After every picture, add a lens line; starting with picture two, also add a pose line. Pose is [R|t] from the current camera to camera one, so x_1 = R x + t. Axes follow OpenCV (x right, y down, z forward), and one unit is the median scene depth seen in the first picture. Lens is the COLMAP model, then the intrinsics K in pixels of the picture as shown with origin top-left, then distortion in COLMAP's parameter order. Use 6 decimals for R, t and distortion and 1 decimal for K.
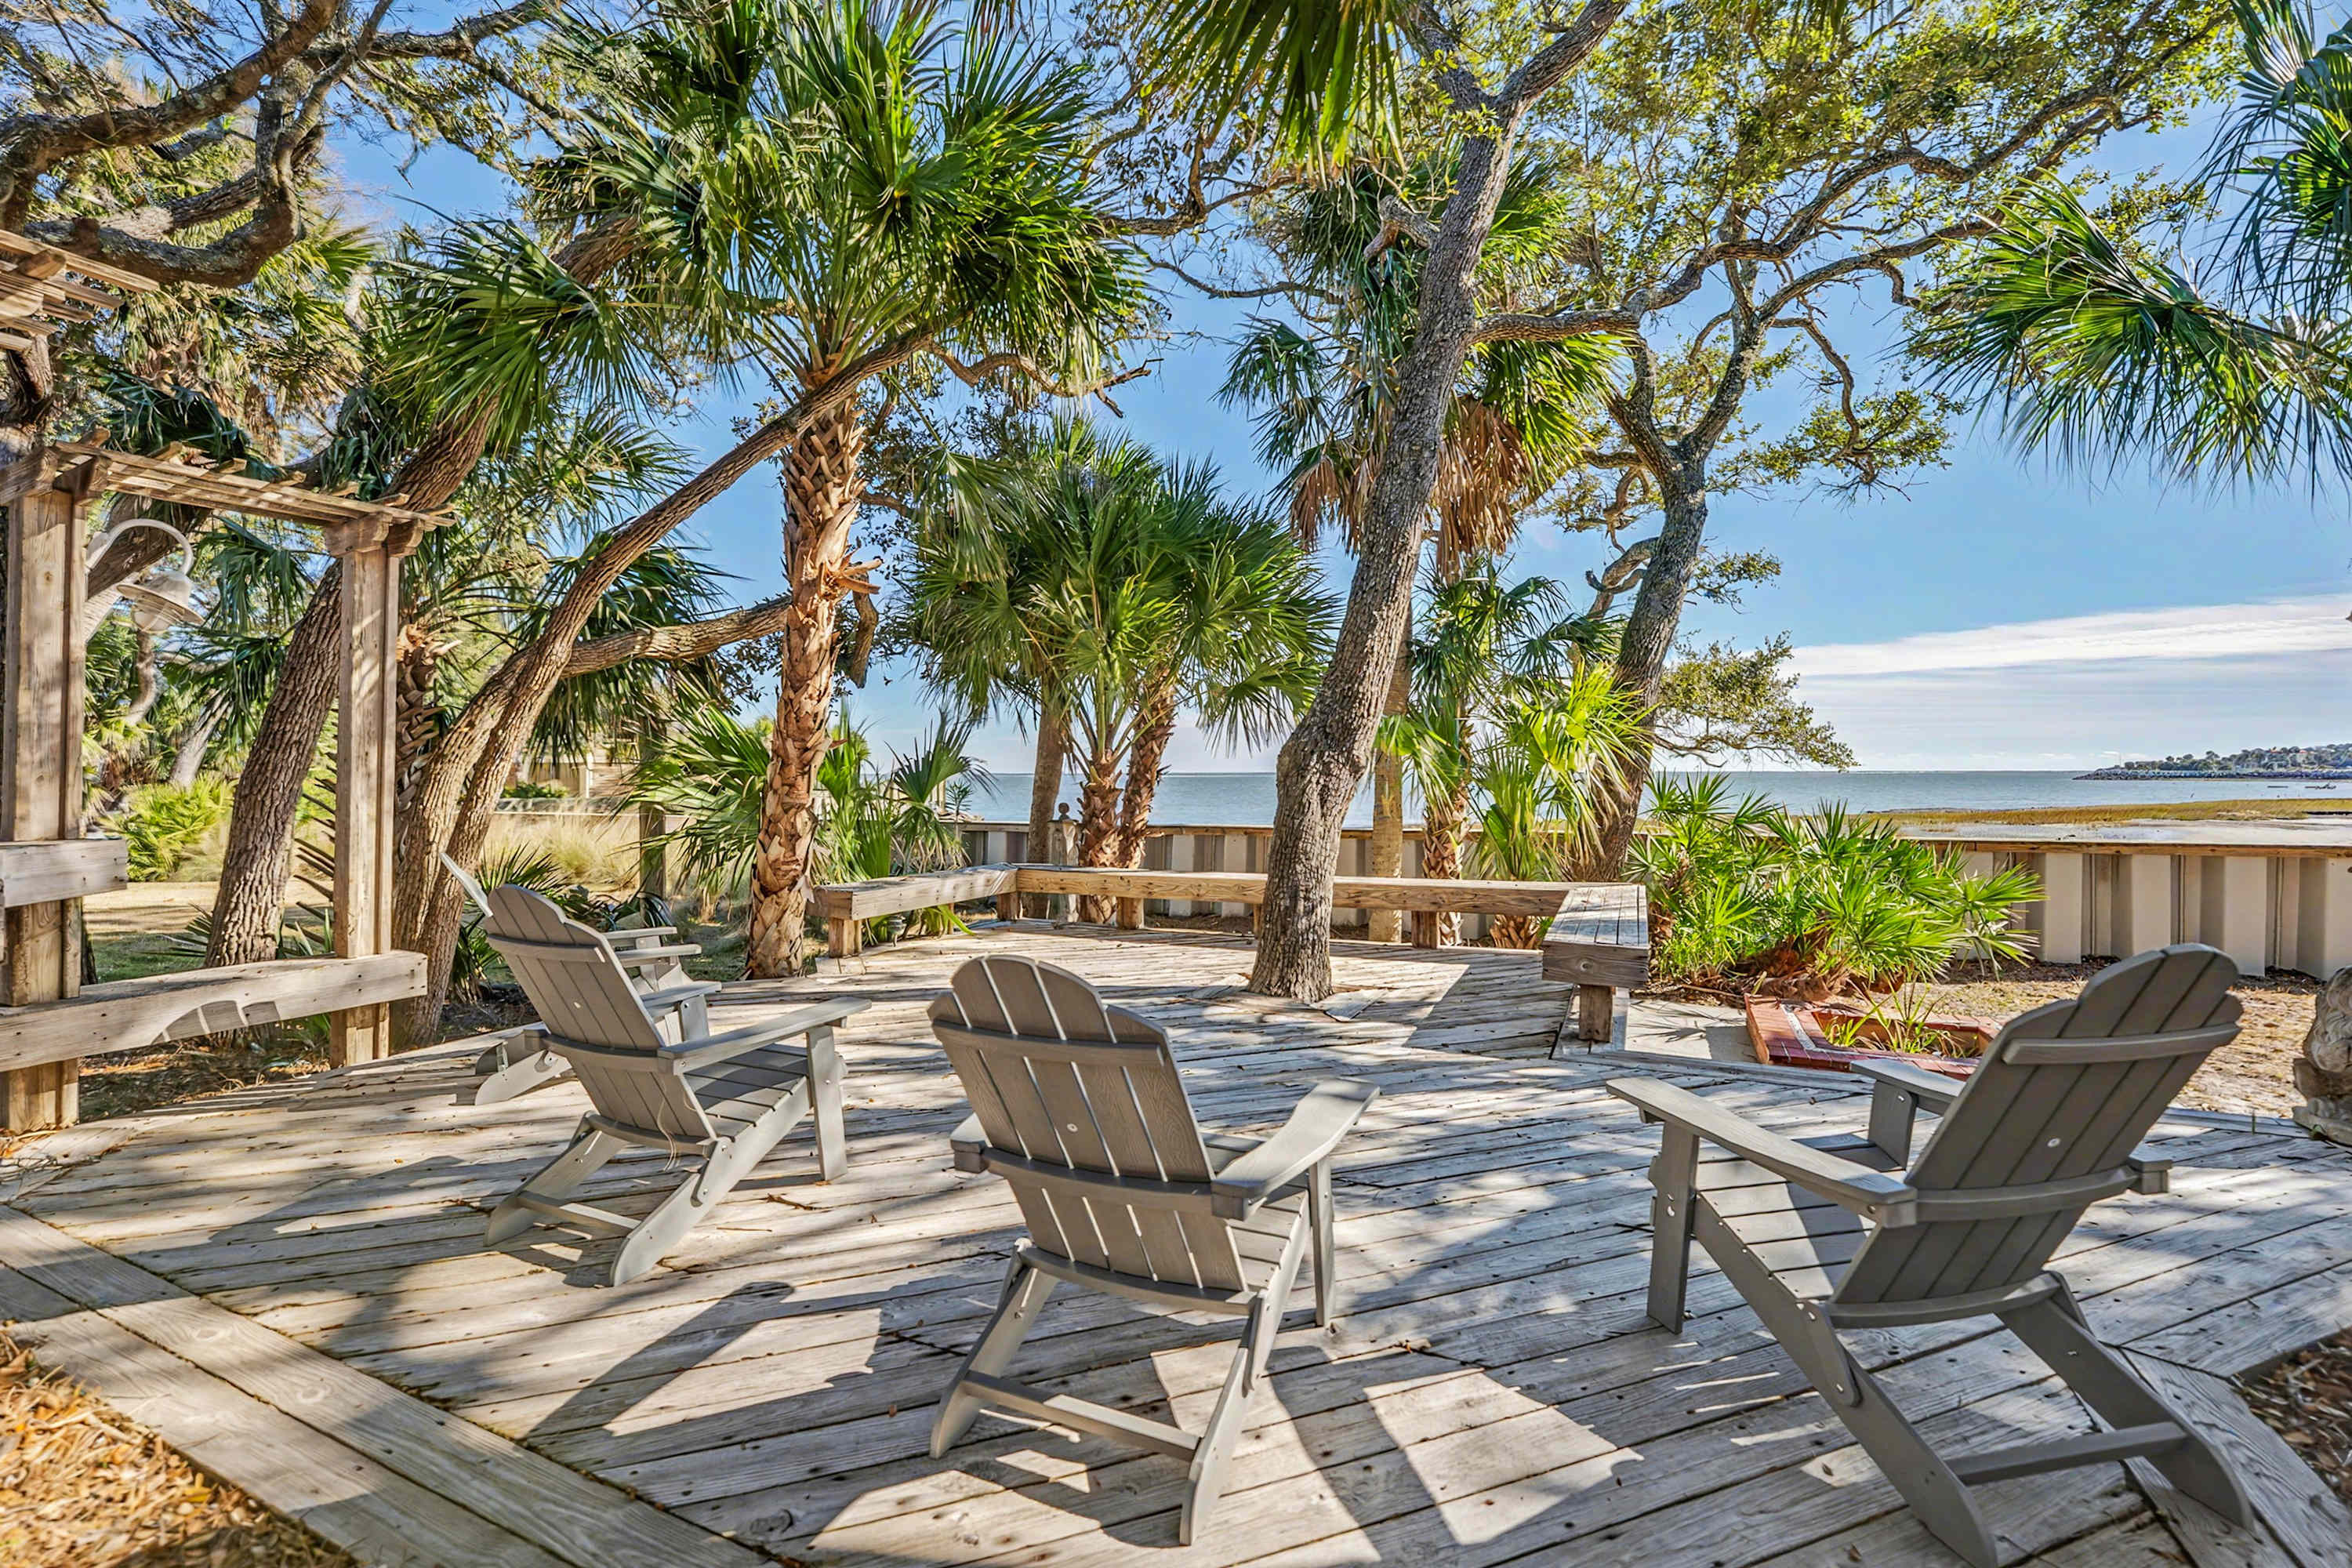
lens RADIAL K [[1020.3, 0, 1176.0], [0, 1020.3, 784.0], [0, 0, 1]] dist [0.000901, 0.000231]
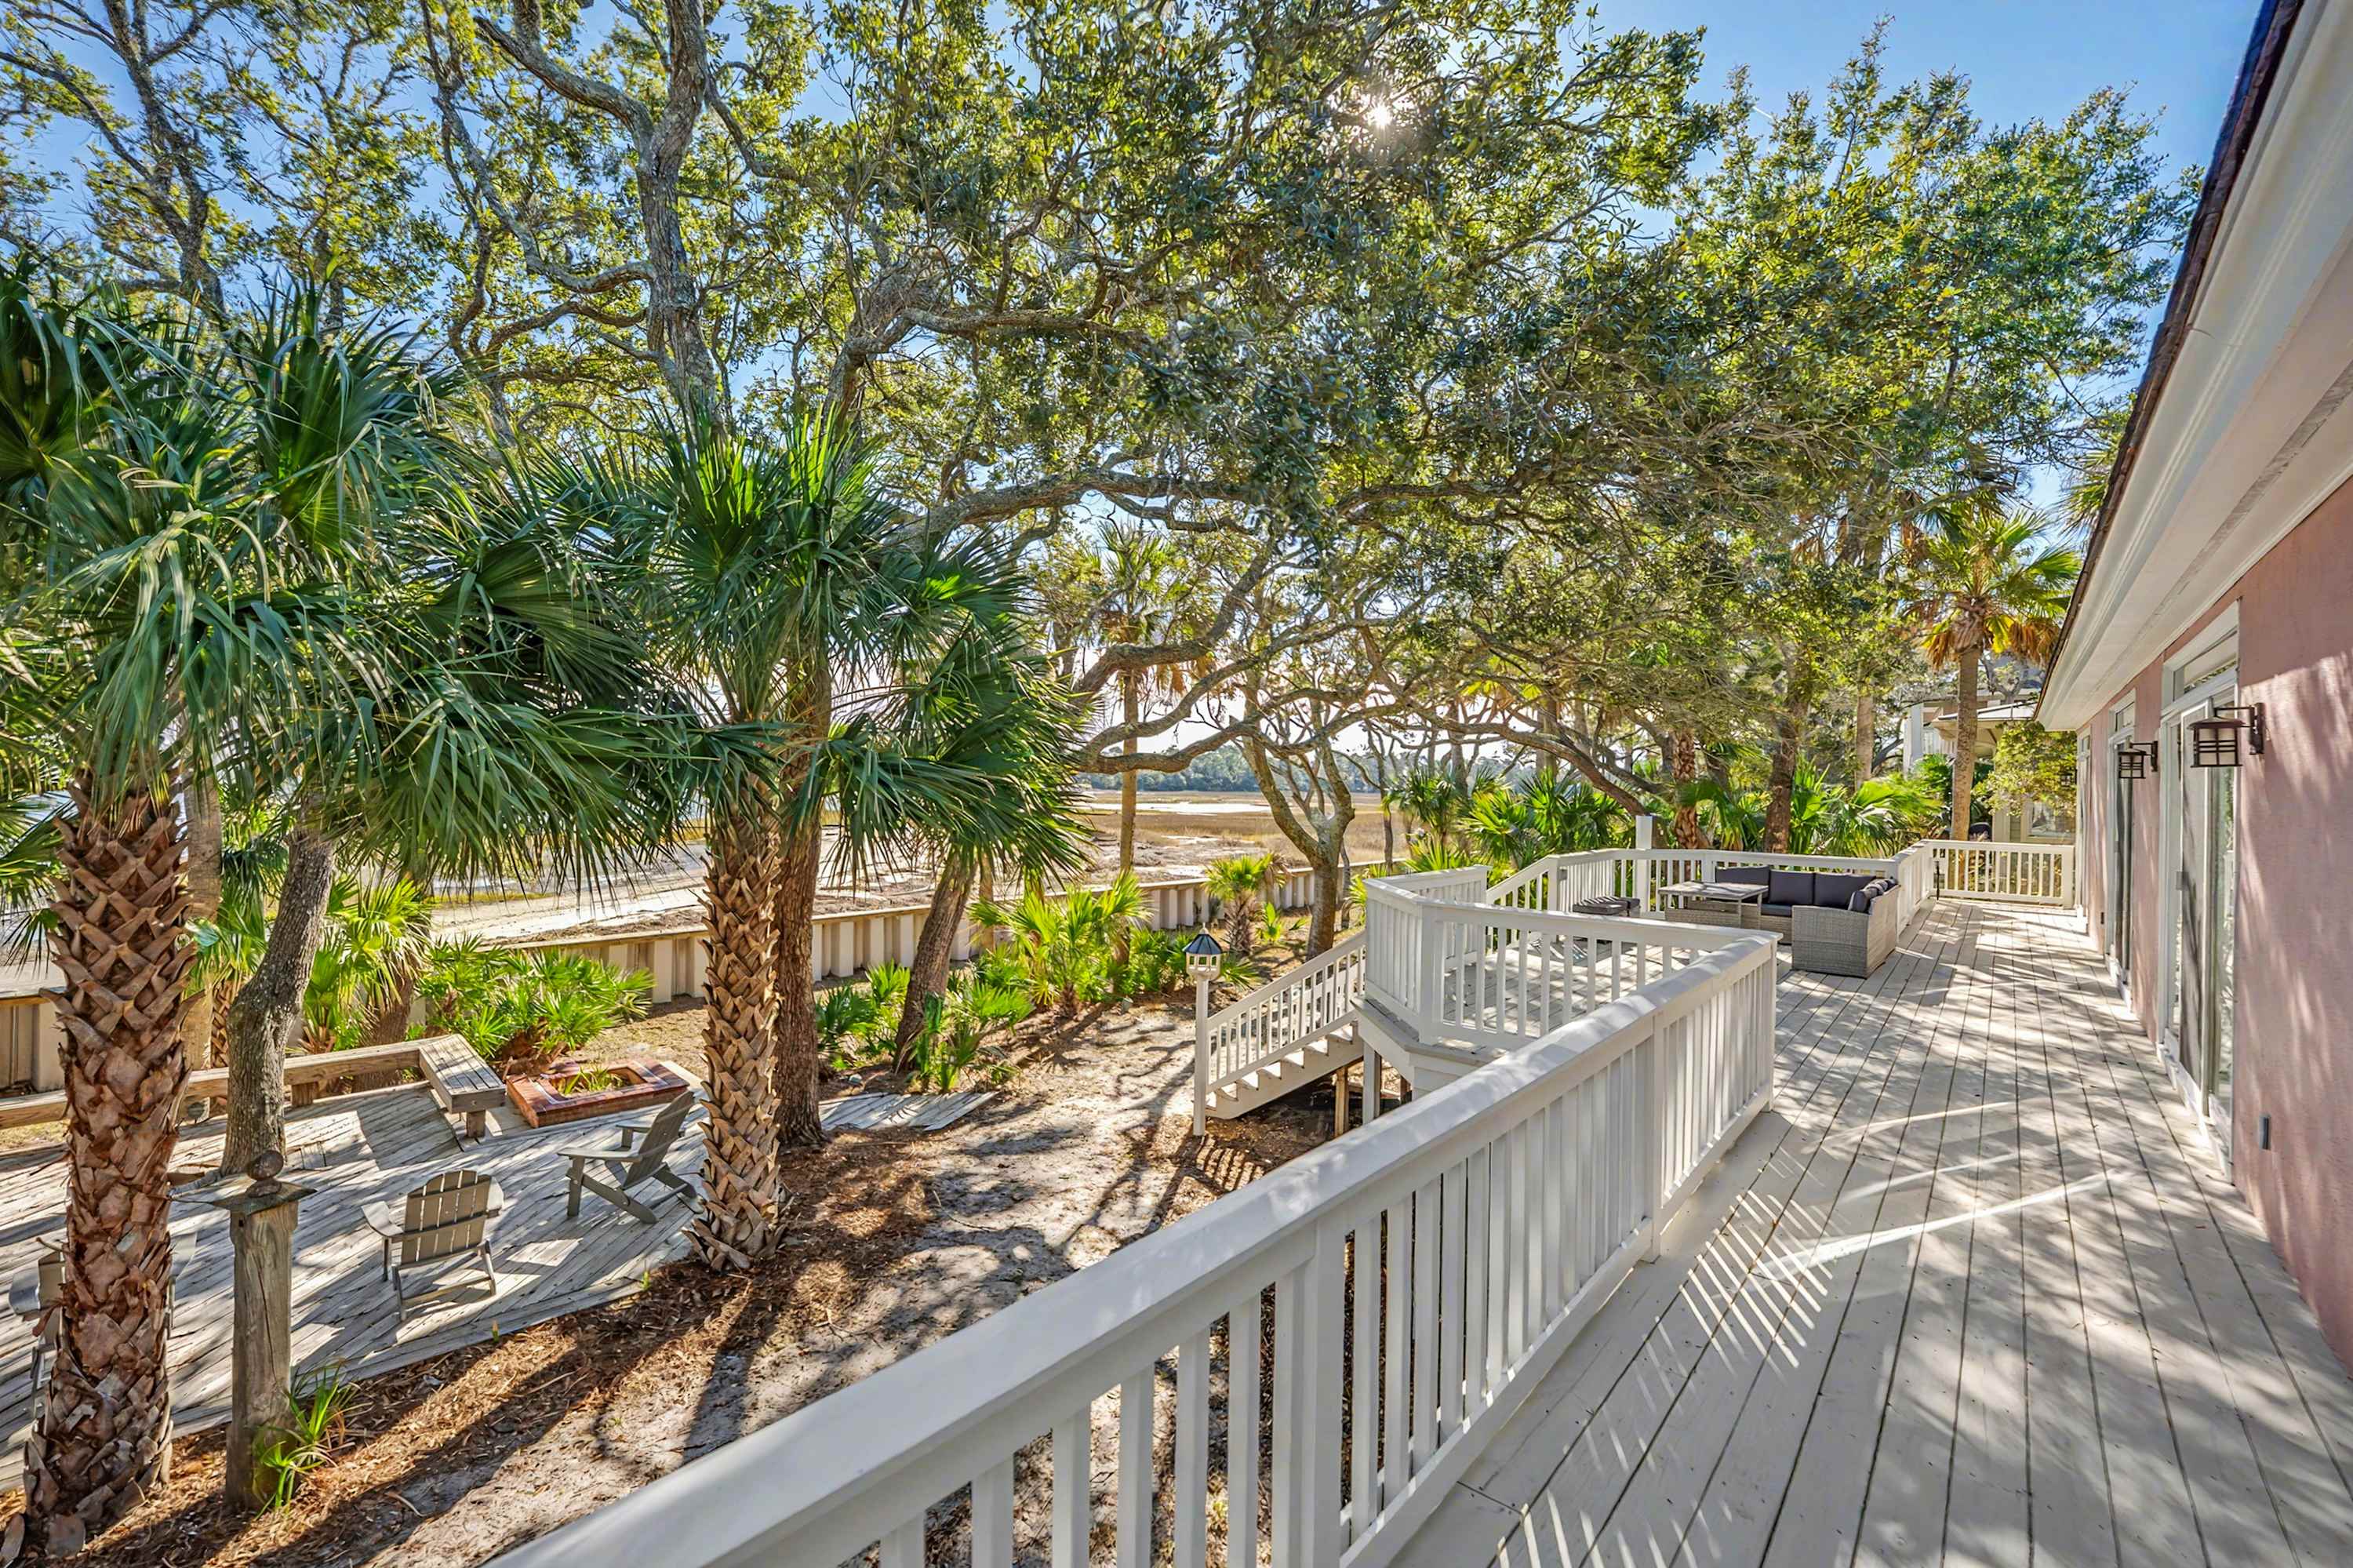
lens RADIAL K [[1020.7, 0, 1176.5], [0, 1020.7, 784.0], [0, 0, 1]] dist [0.000901, 0.000231]
pose [[0.374041, 0.002797, 0.927408, -2.127522], [-0.014245, 0.999895, 0.002730, -1.056686], [-0.927303, -0.014232, 0.374041, -2.362189]]
